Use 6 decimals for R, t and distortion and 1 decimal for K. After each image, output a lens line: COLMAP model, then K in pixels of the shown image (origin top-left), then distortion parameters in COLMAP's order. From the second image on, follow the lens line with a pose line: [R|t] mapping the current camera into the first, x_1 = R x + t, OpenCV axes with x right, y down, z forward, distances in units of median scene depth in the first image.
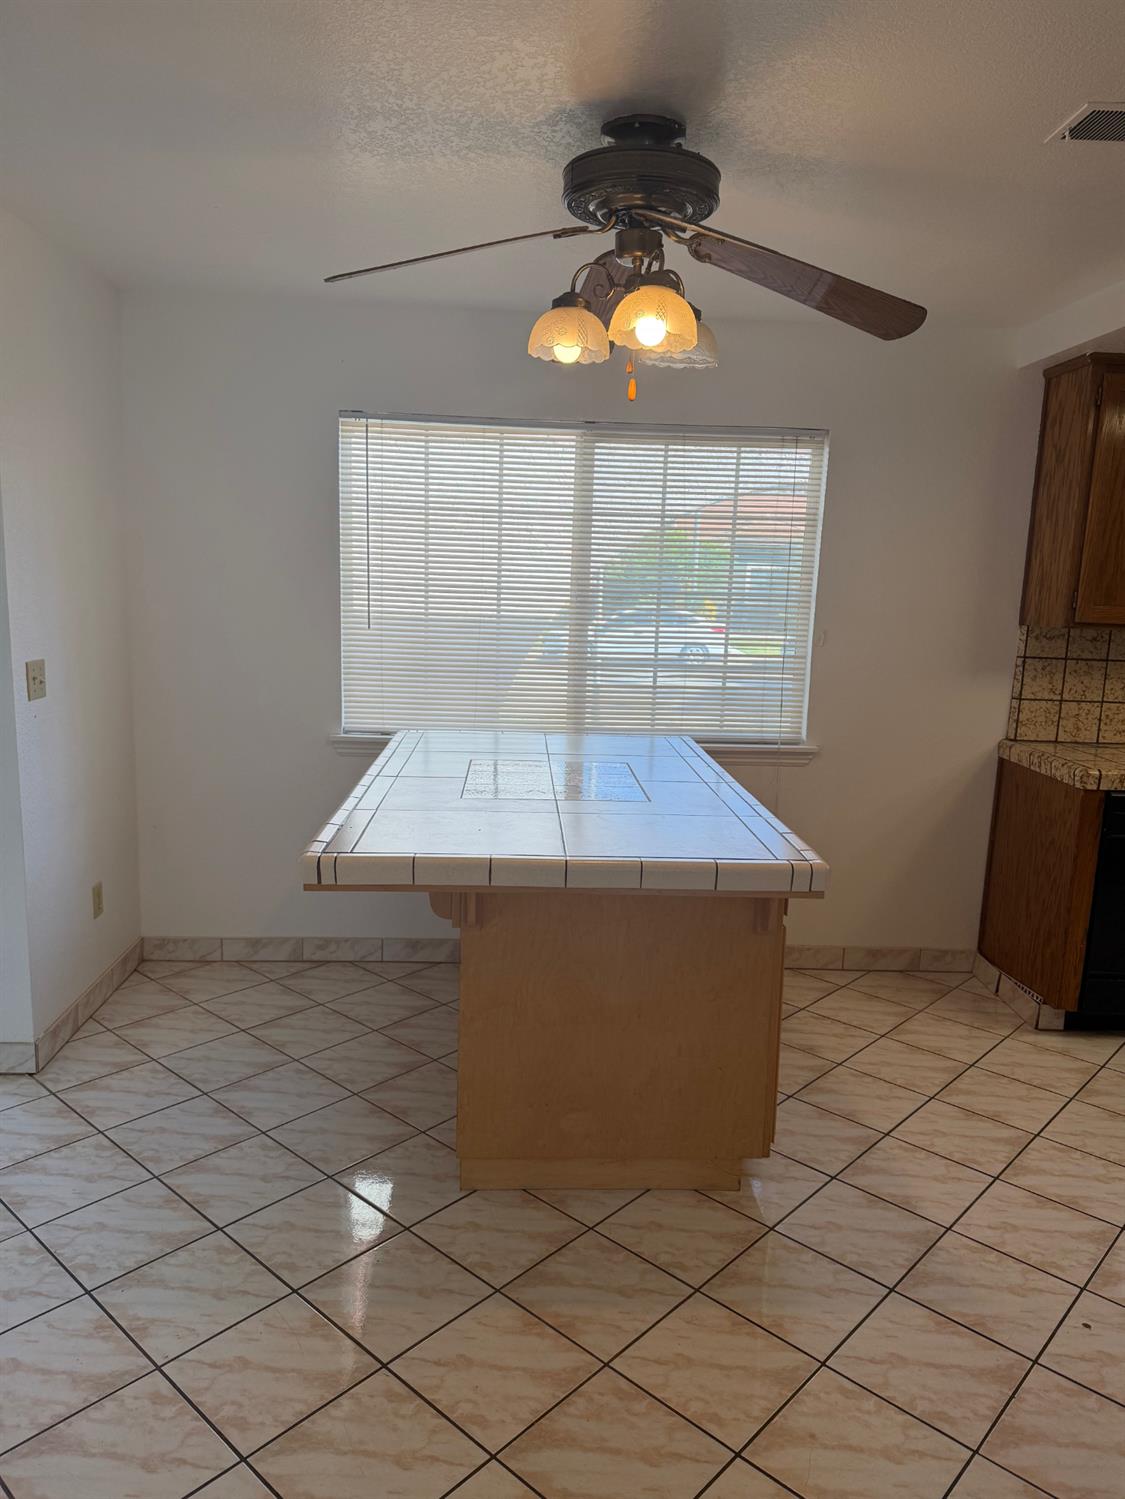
lens RADIAL K [[1057.2, 0, 562.5], [0, 1057.2, 749.5], [0, 0, 1]] dist [0.023896, -0.002271]
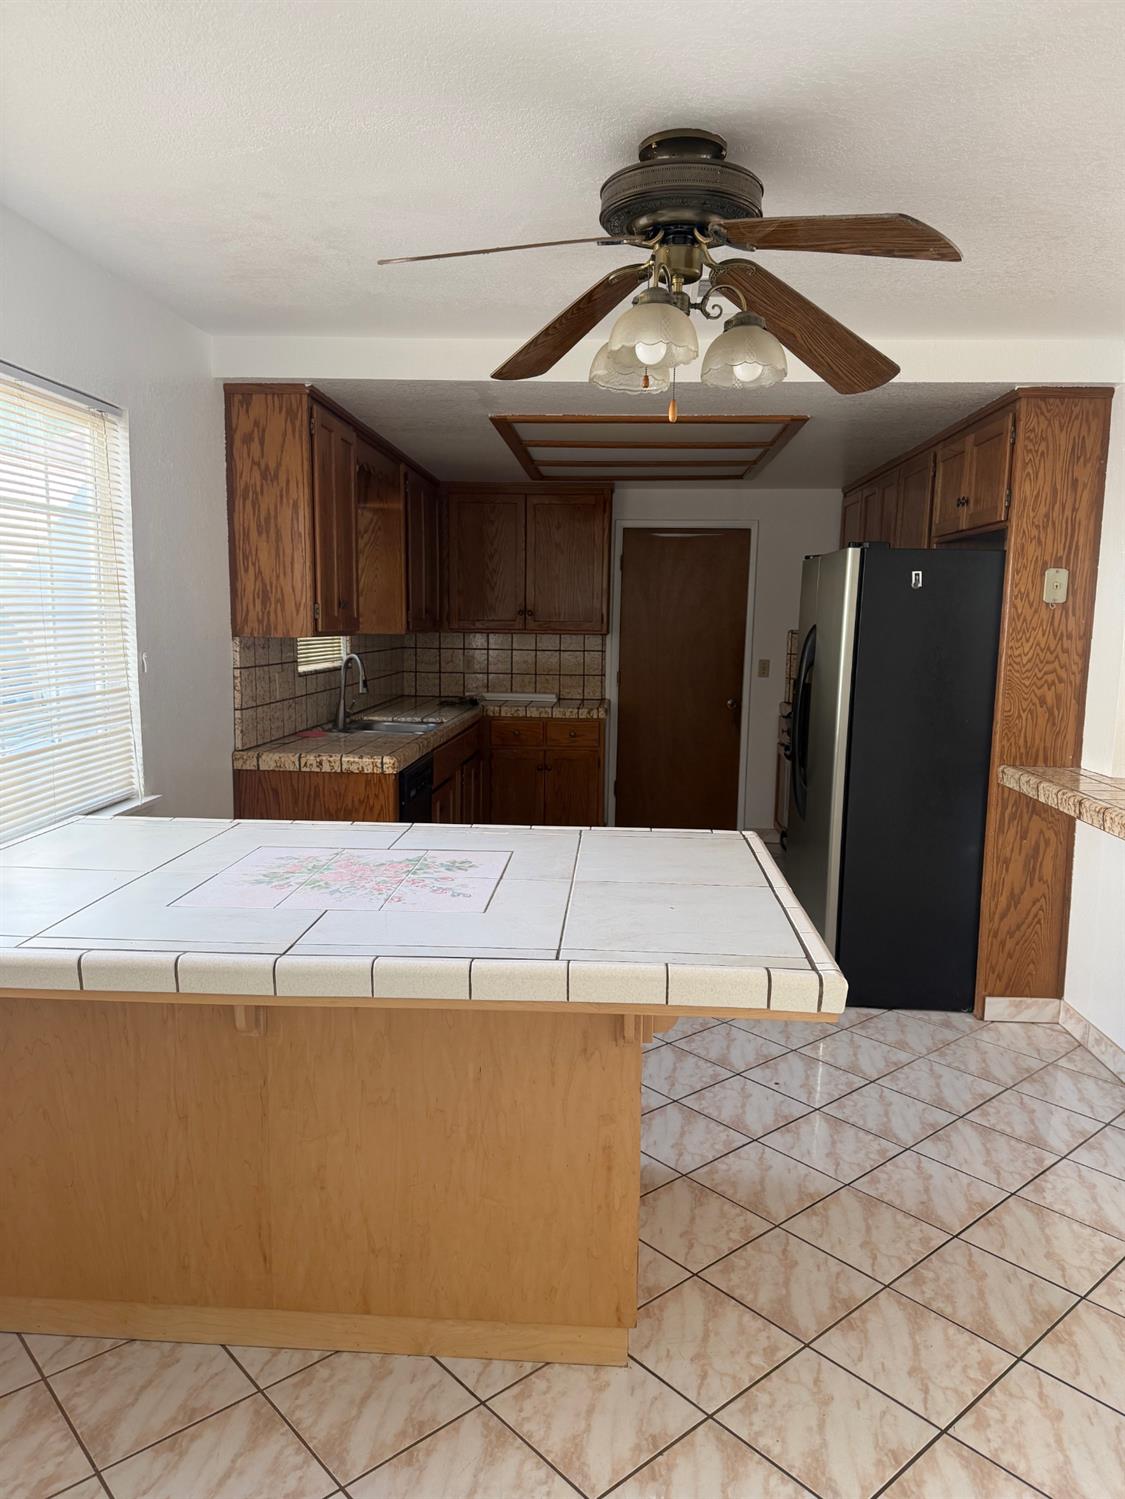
lens RADIAL K [[1066.8, 0, 568.0], [0, 1066.8, 739.9], [0, 0, 1]] dist [0.072483, -0.055735]
pose [[0.101678, -0.149409, 0.983534, -0.859599], [0.146915, 0.980072, 0.133695, -0.172321], [-0.983909, 0.130902, 0.121602, 0.902701]]
